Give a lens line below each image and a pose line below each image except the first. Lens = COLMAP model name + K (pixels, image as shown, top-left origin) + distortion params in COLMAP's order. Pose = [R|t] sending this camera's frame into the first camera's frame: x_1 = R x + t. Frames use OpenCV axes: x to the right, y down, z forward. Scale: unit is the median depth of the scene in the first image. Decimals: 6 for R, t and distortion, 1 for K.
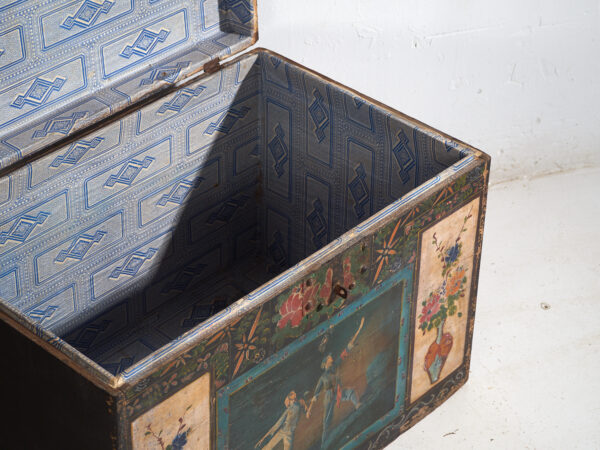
lens RADIAL K [[1636.1, 0, 300.0], [0, 1636.1, 225.0], [0, 0, 1]] dist [-0.039116, 0.678078]
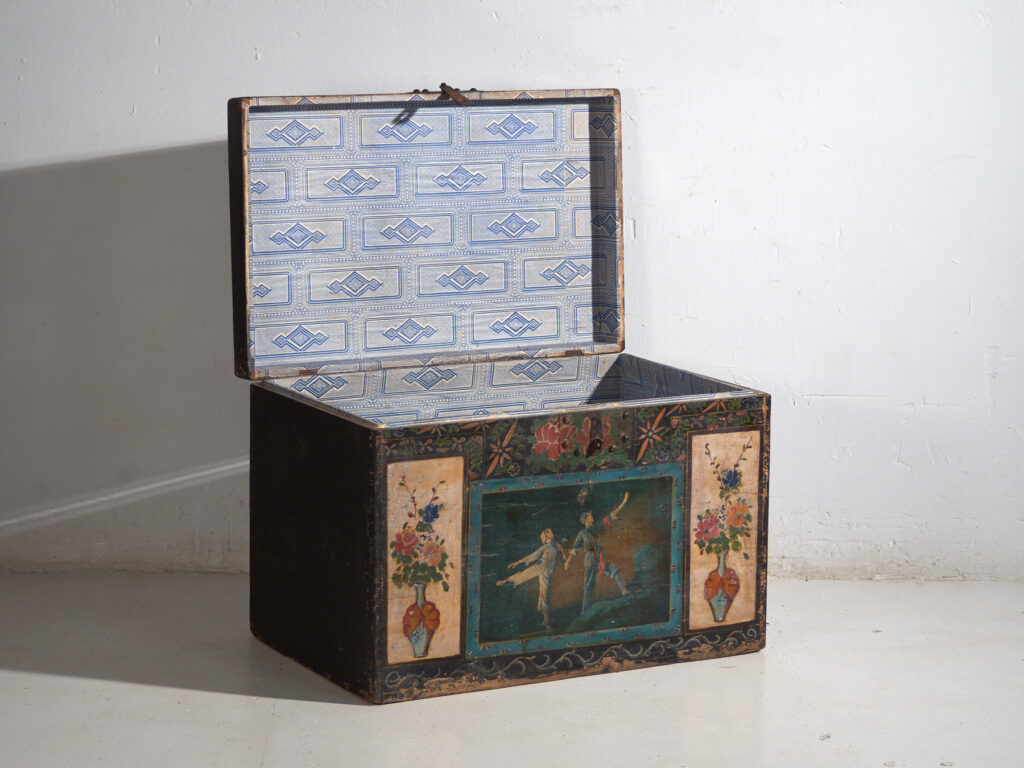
lens RADIAL K [[2886.9, 0, 512.0], [0, 2886.9, 384.0], [0, 0, 1]] dist [0.035996, 0.172190]
pose [[0.949825, 0.046356, -0.309326, 0.560836], [-0.177811, 0.893633, -0.412072, 0.802993], [0.257322, 0.446398, 0.857038, -0.761763]]
